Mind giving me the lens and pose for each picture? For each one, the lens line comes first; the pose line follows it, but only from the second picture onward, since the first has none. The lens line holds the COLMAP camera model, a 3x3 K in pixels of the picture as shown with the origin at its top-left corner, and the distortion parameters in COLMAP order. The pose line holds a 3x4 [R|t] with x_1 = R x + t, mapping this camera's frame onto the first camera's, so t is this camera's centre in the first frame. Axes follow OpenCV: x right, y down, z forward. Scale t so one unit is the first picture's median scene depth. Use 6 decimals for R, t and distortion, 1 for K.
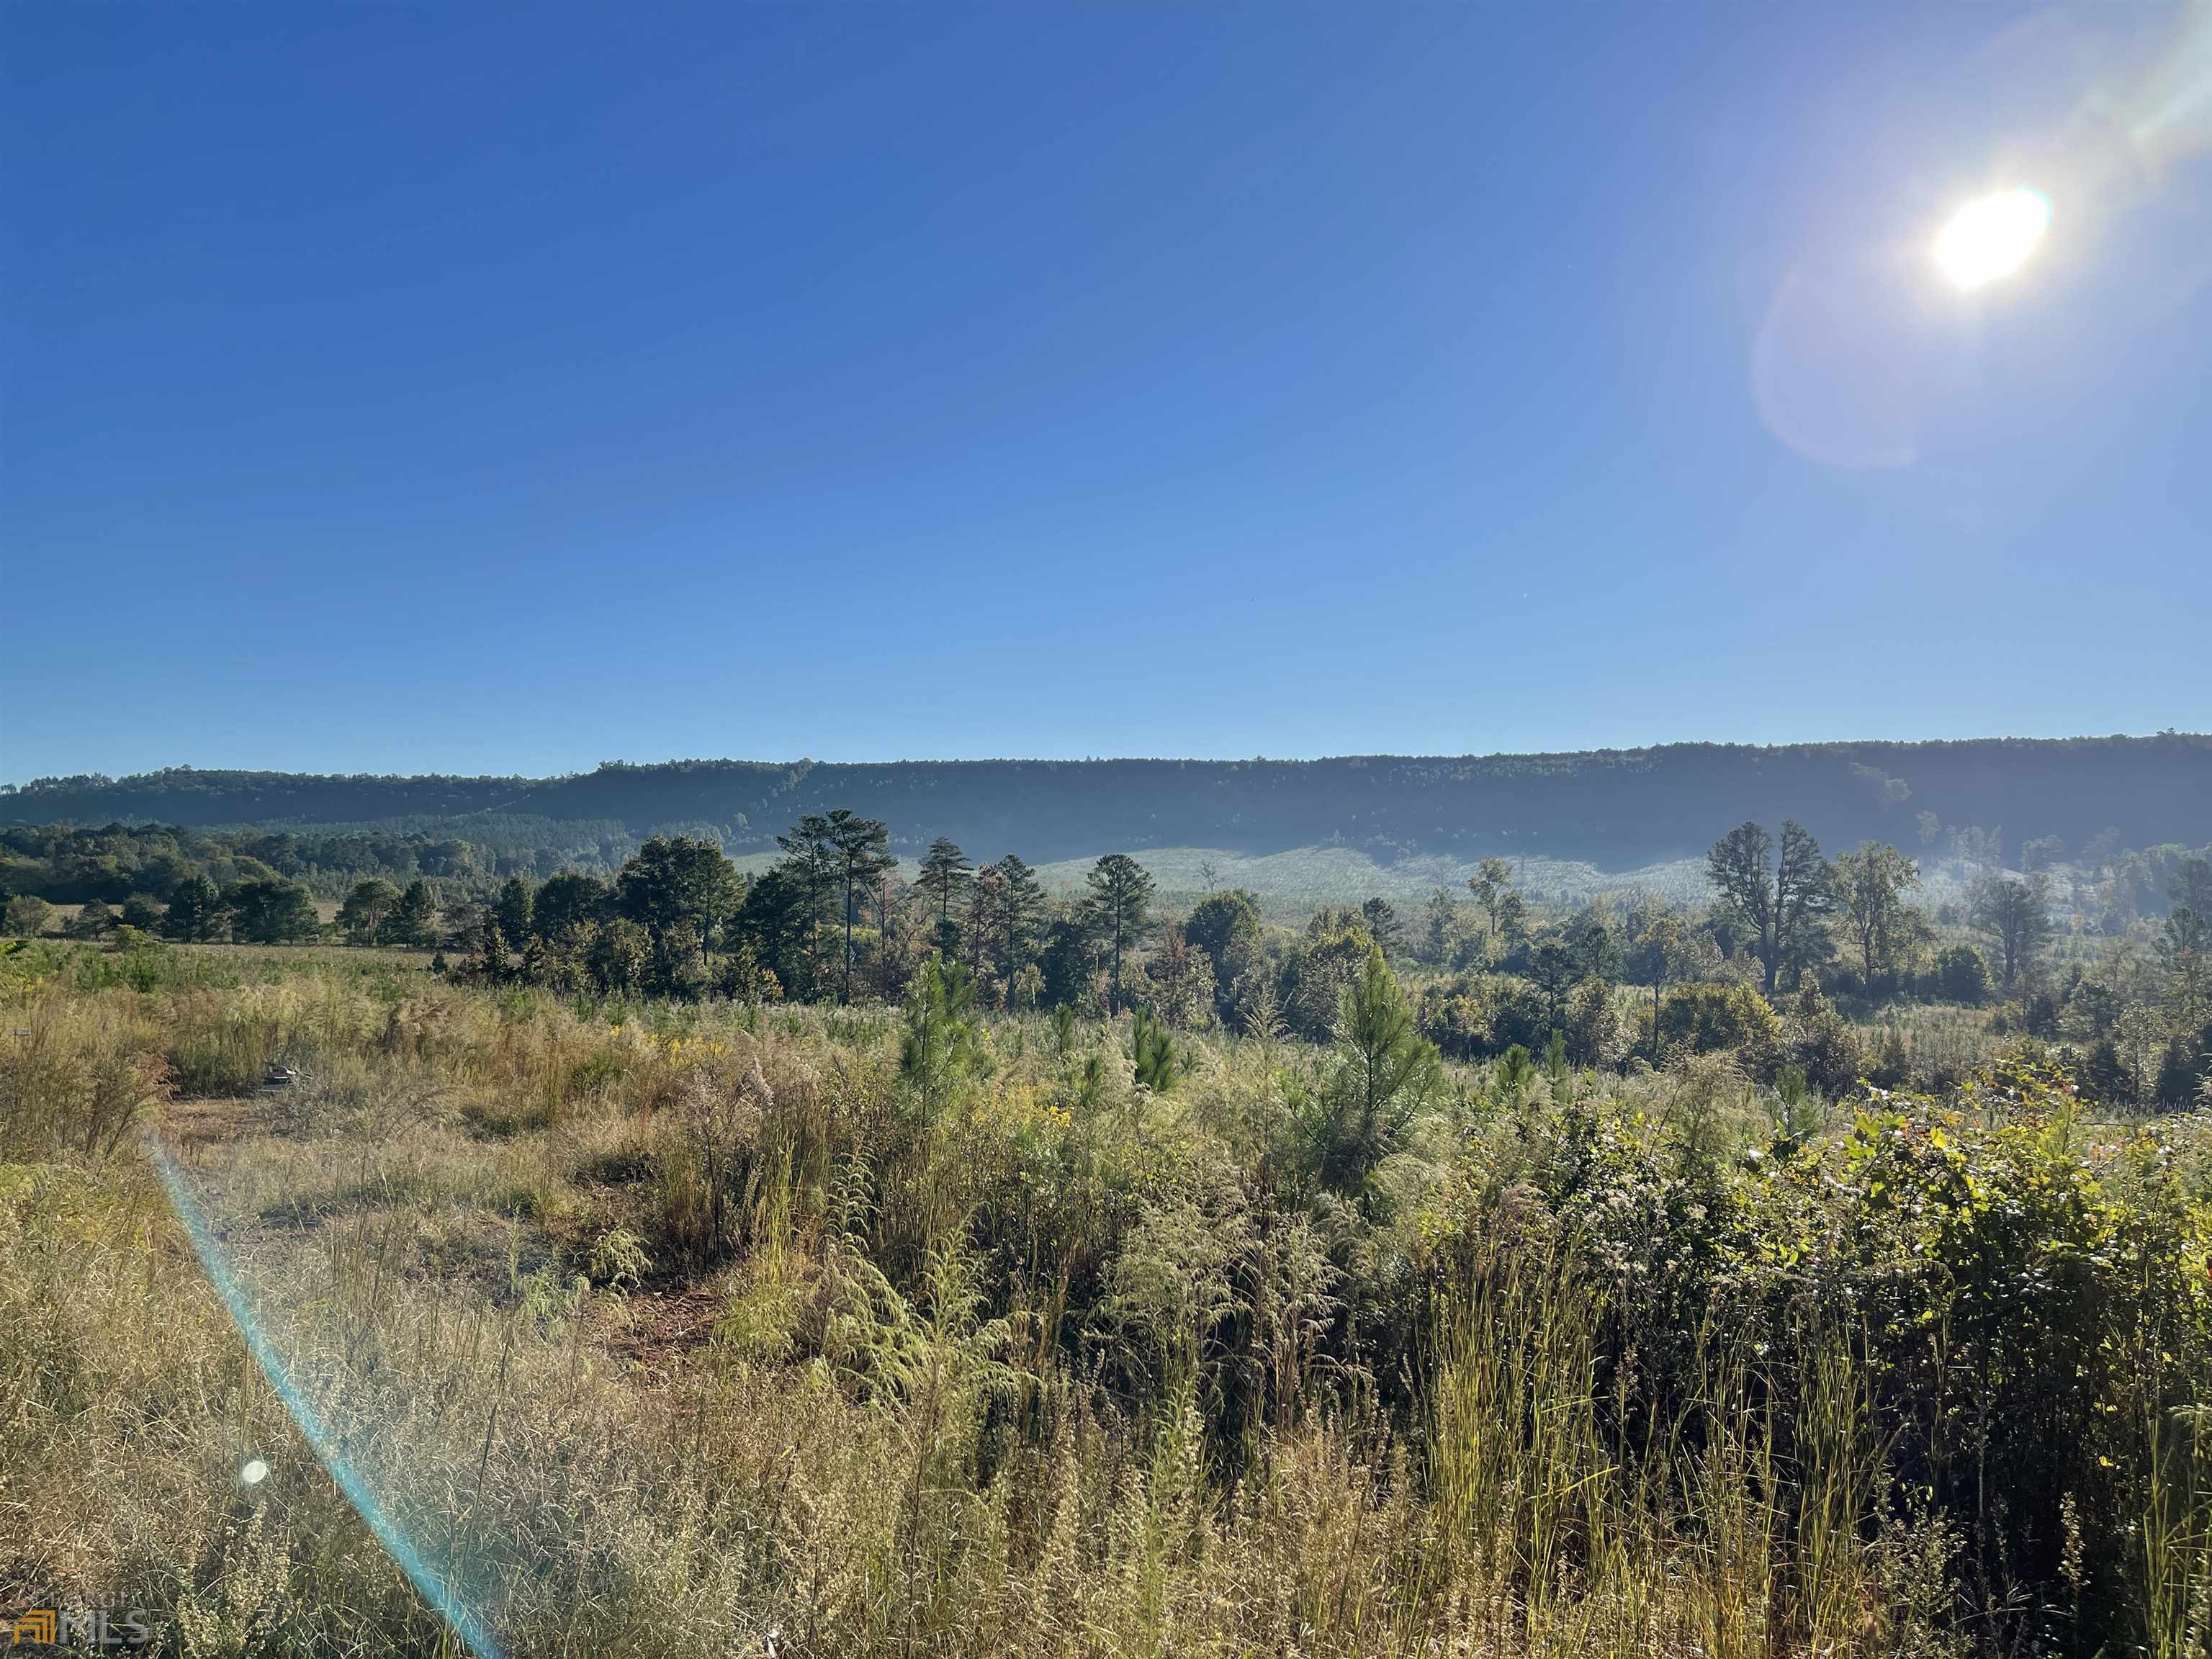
lens RADIAL K [[1661.0, 0, 1114.9], [0, 1661.0, 863.3], [0, 0, 1]] dist [0.074178, -0.094270]
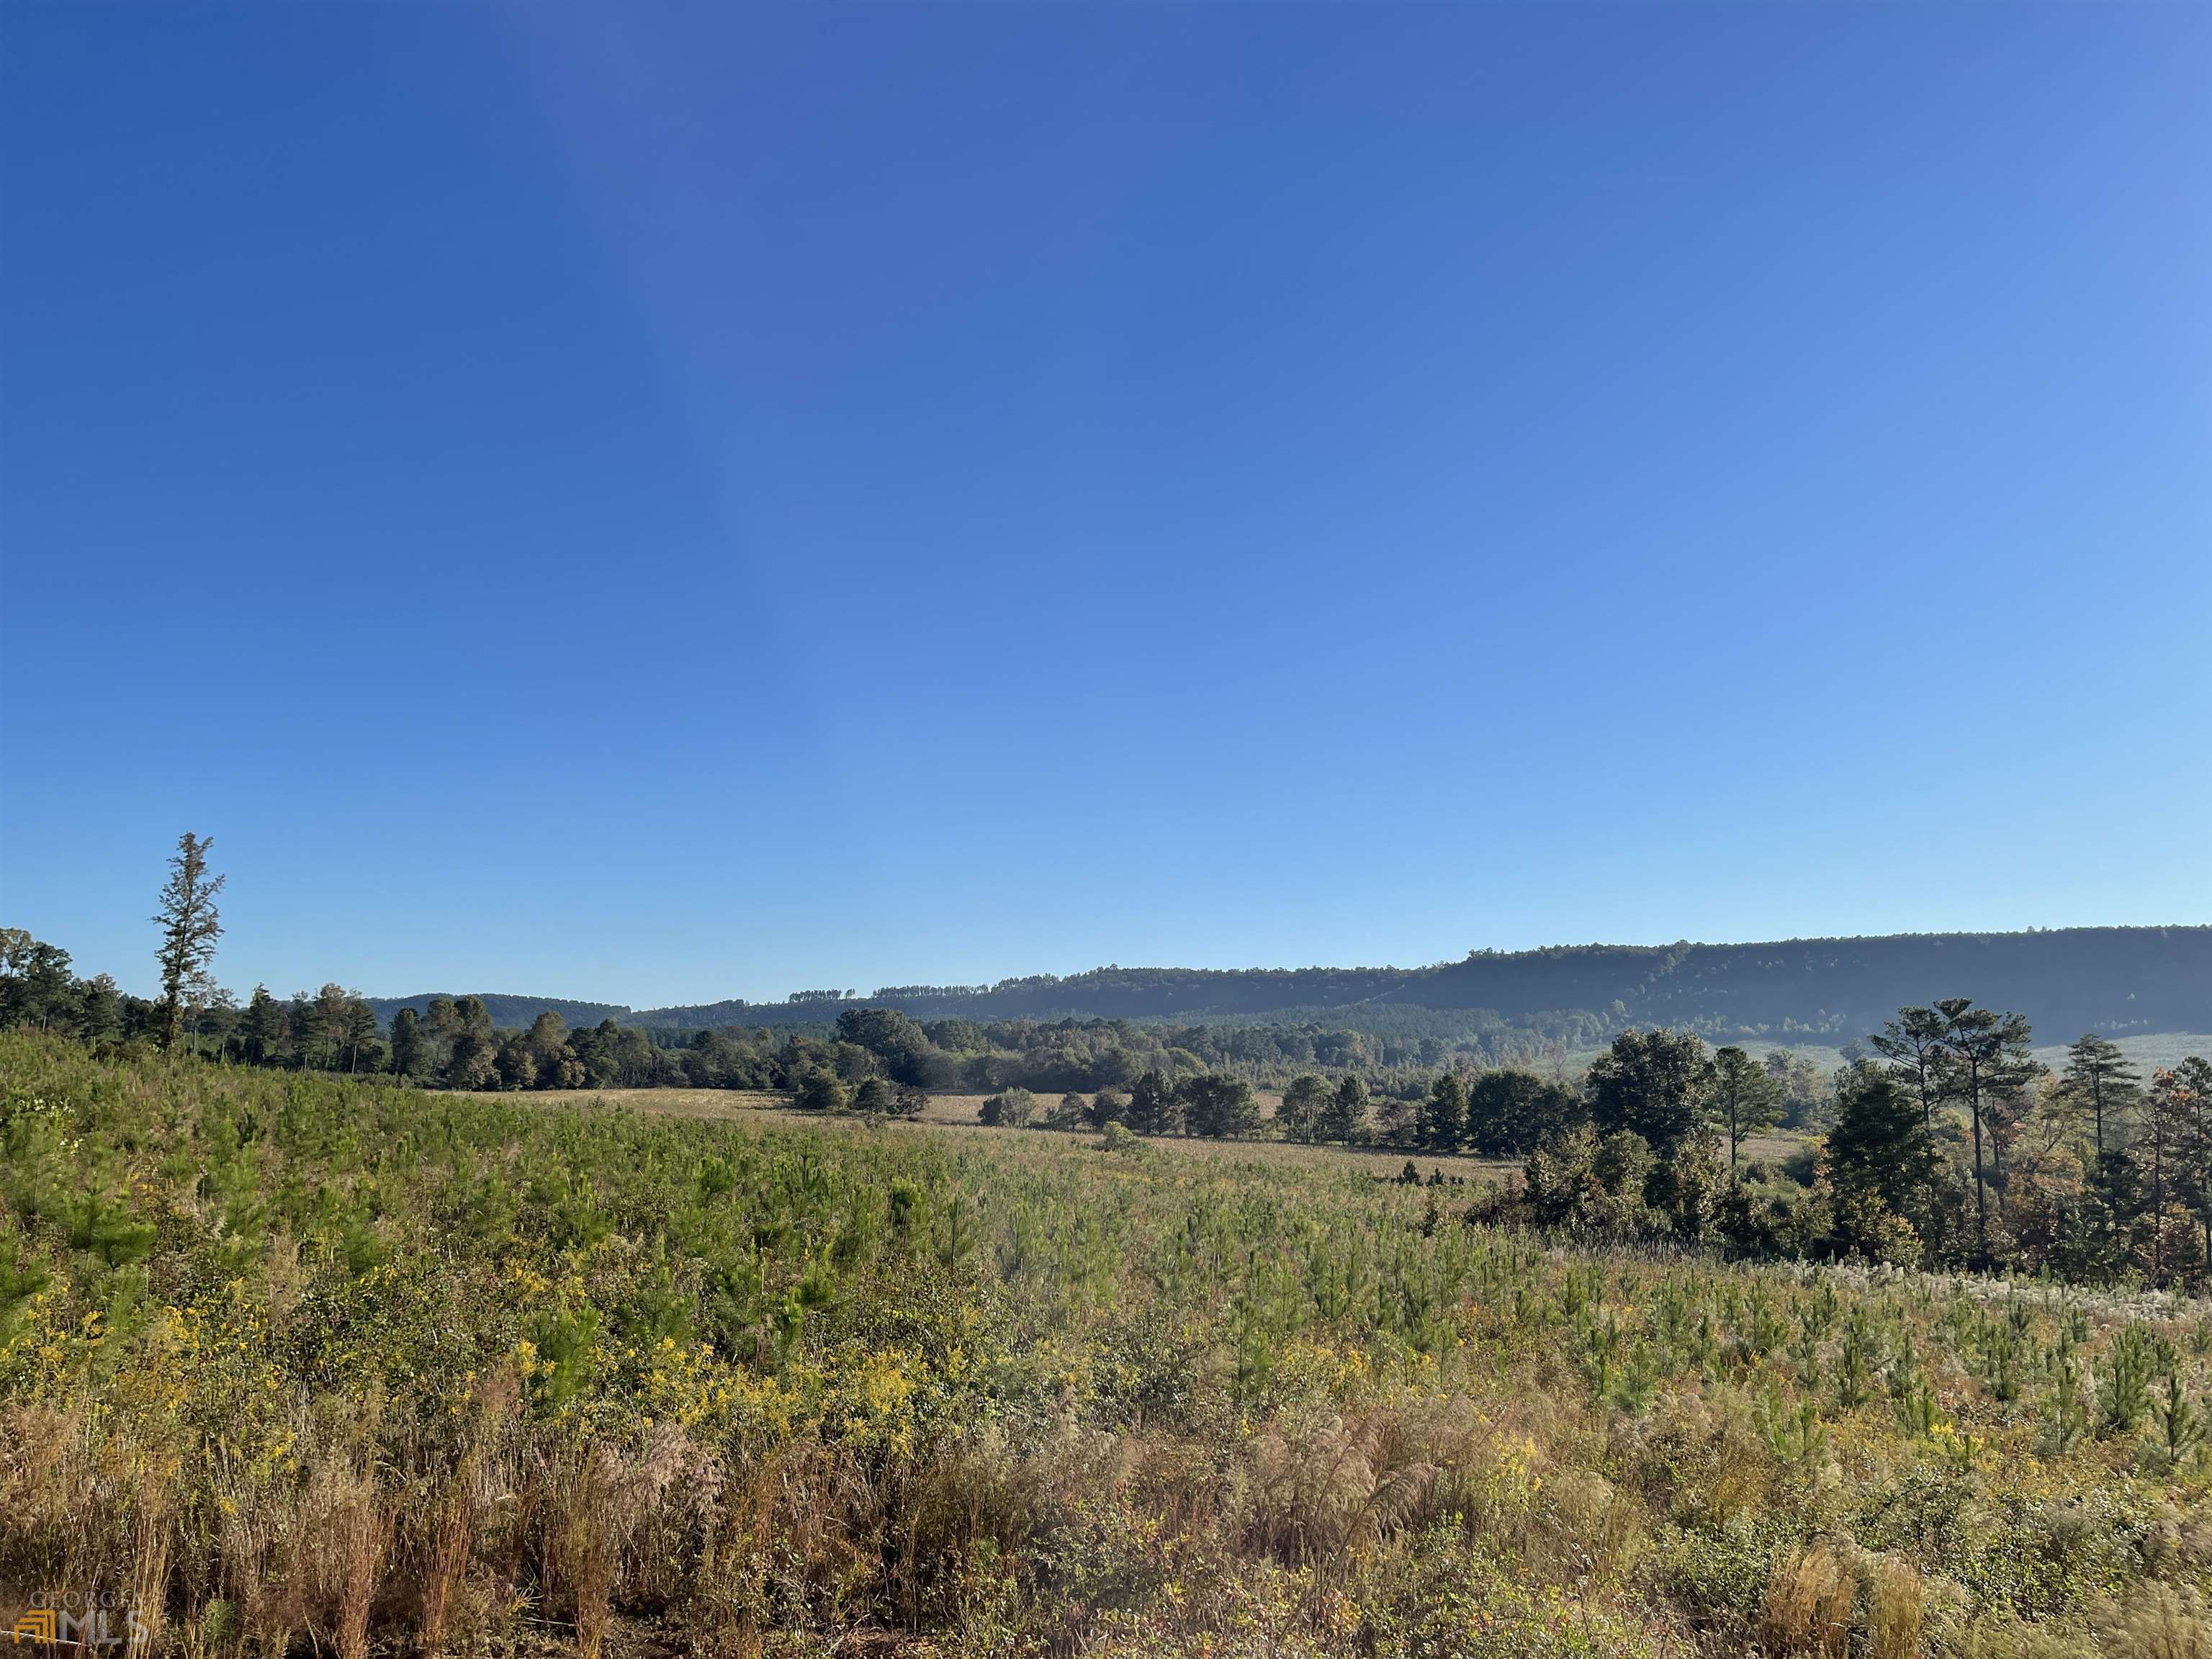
lens RADIAL K [[1661.0, 0, 1125.6], [0, 1661.0, 825.6], [0, 0, 1]] dist [0.074178, -0.094270]
pose [[0.881384, -0.066016, -0.467764, -0.029032], [0.003032, 0.990958, -0.134142, -0.001896], [0.472390, 0.116812, 0.873615, 0.030359]]
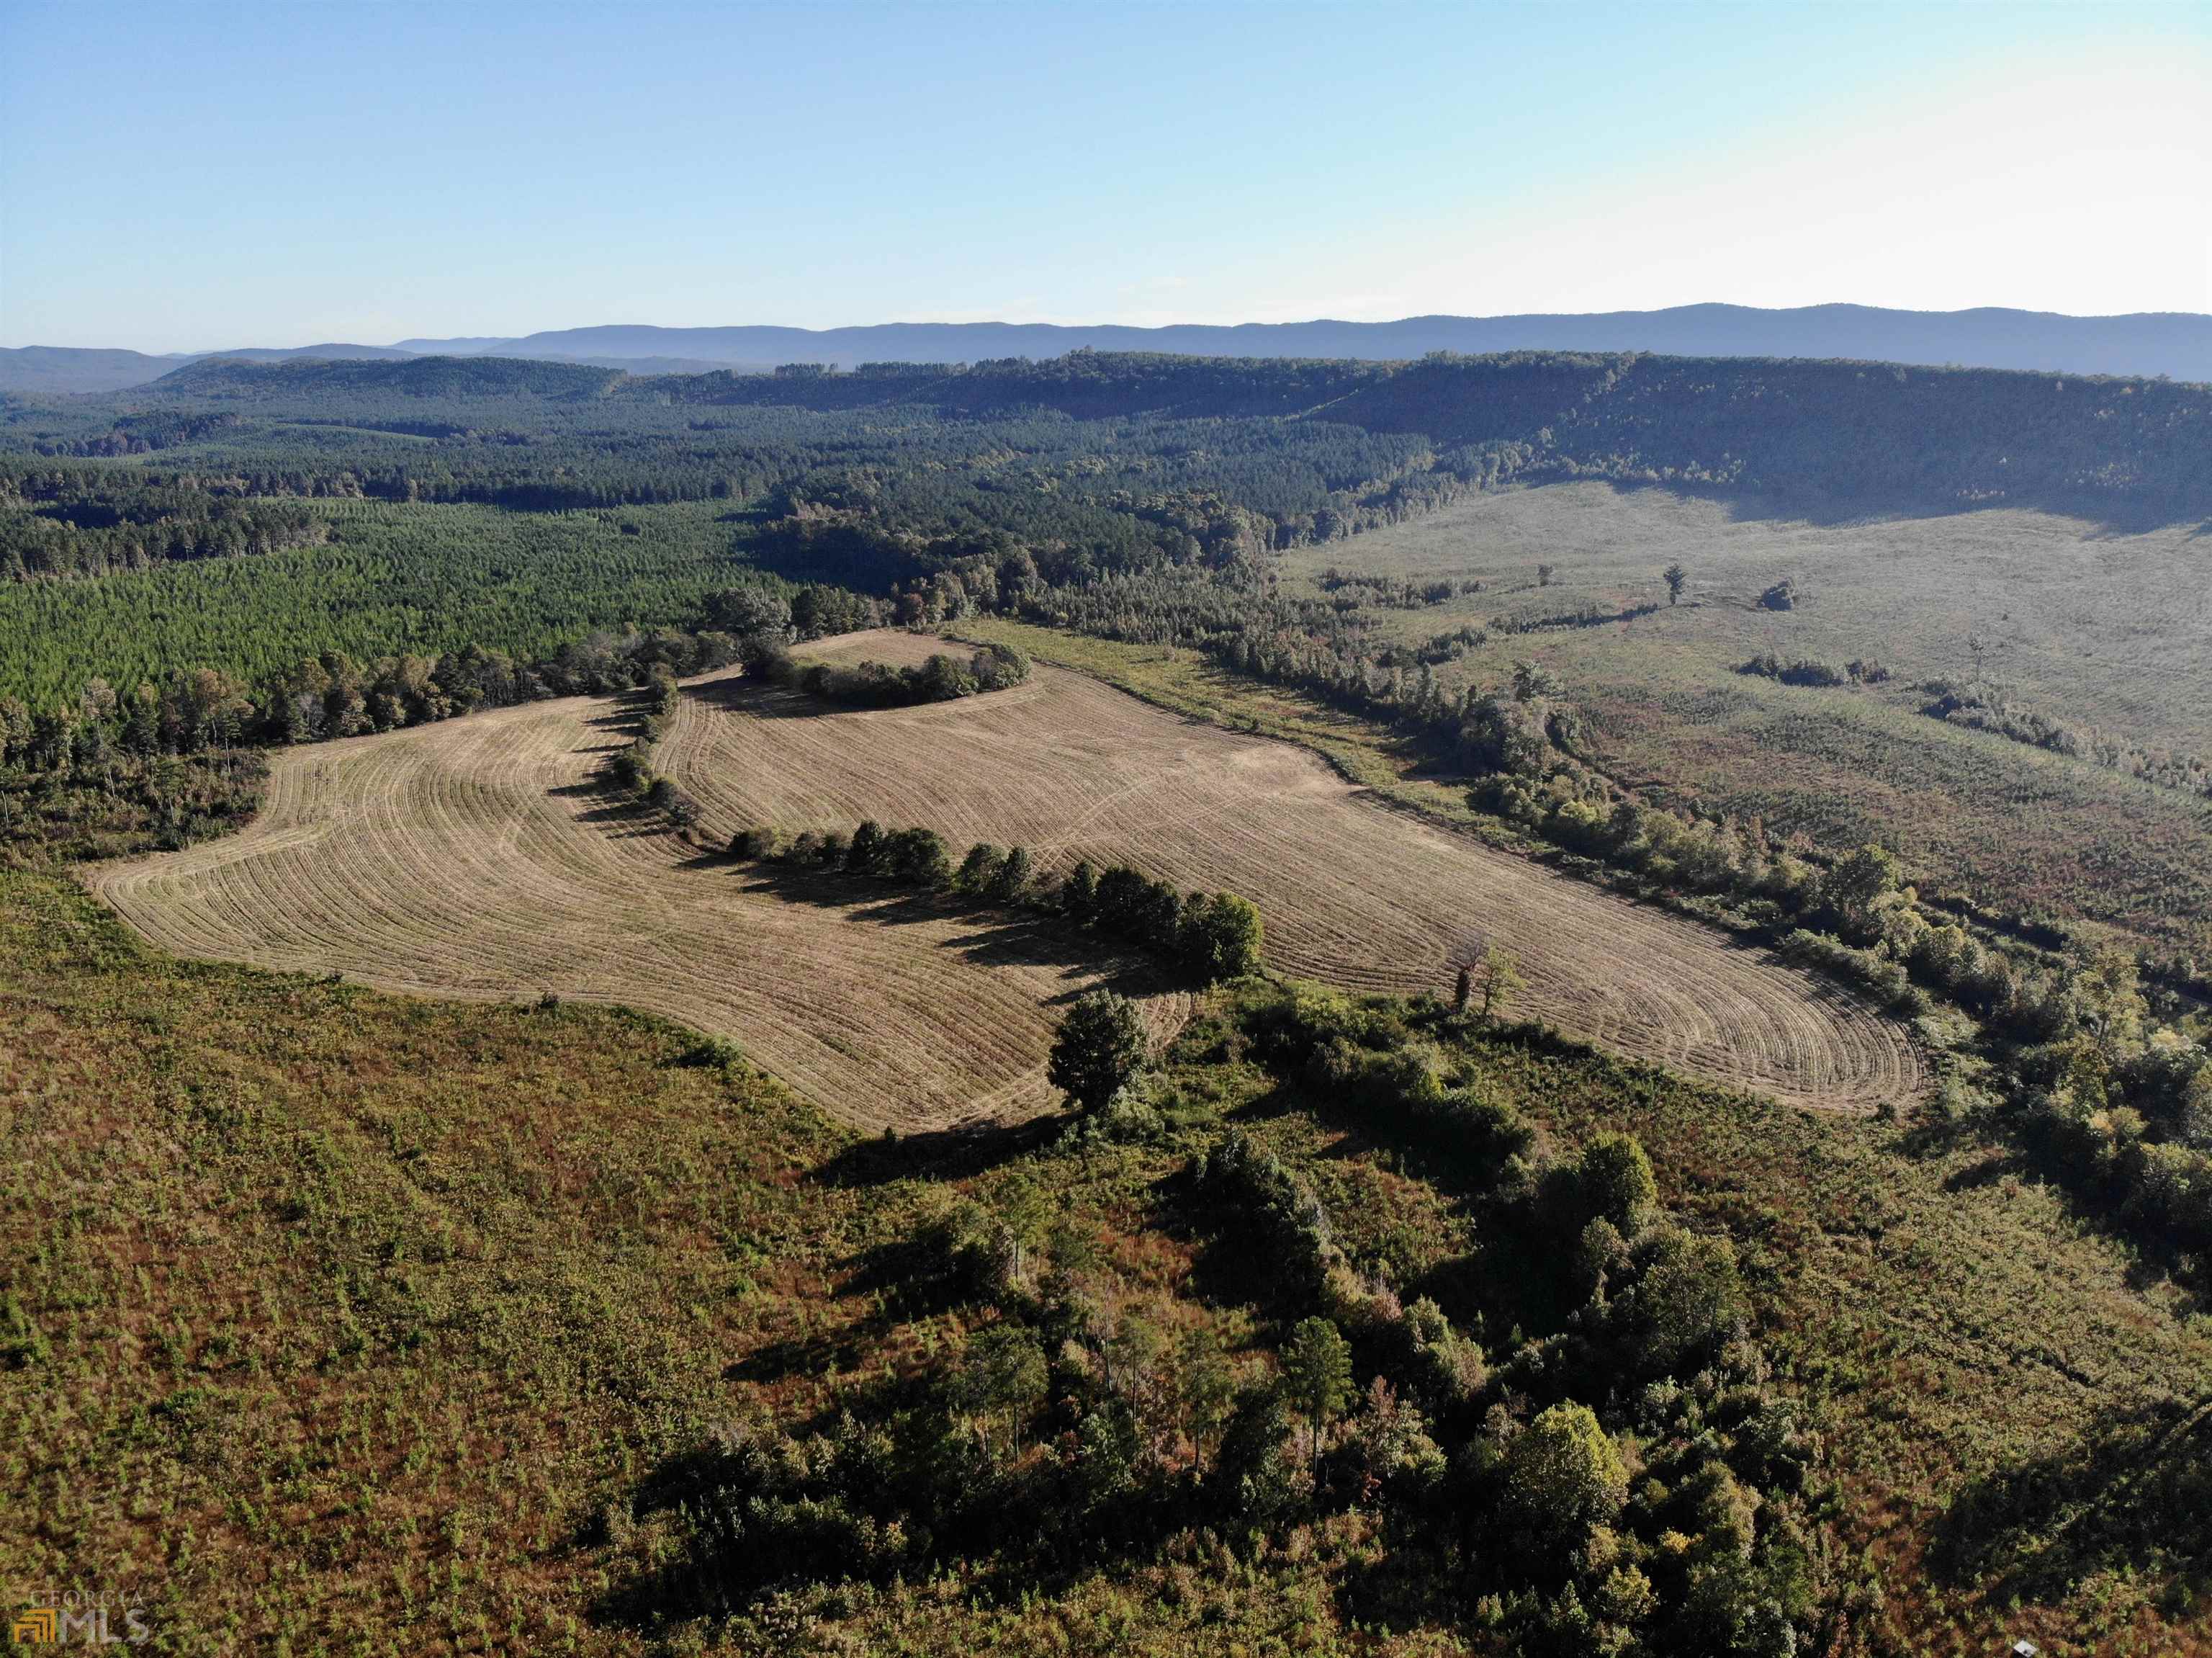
lens RADIAL K [[1624.1, 0, 1127.4], [0, 1624.1, 827.0], [0, 0, 1]] dist [0.015654, -0.003553]
pose [[0.867962, 0.135960, -0.477659, 0.079775], [0.012031, 0.955759, 0.293906, -0.143152], [0.496486, -0.260845, 0.827926, 0.047823]]
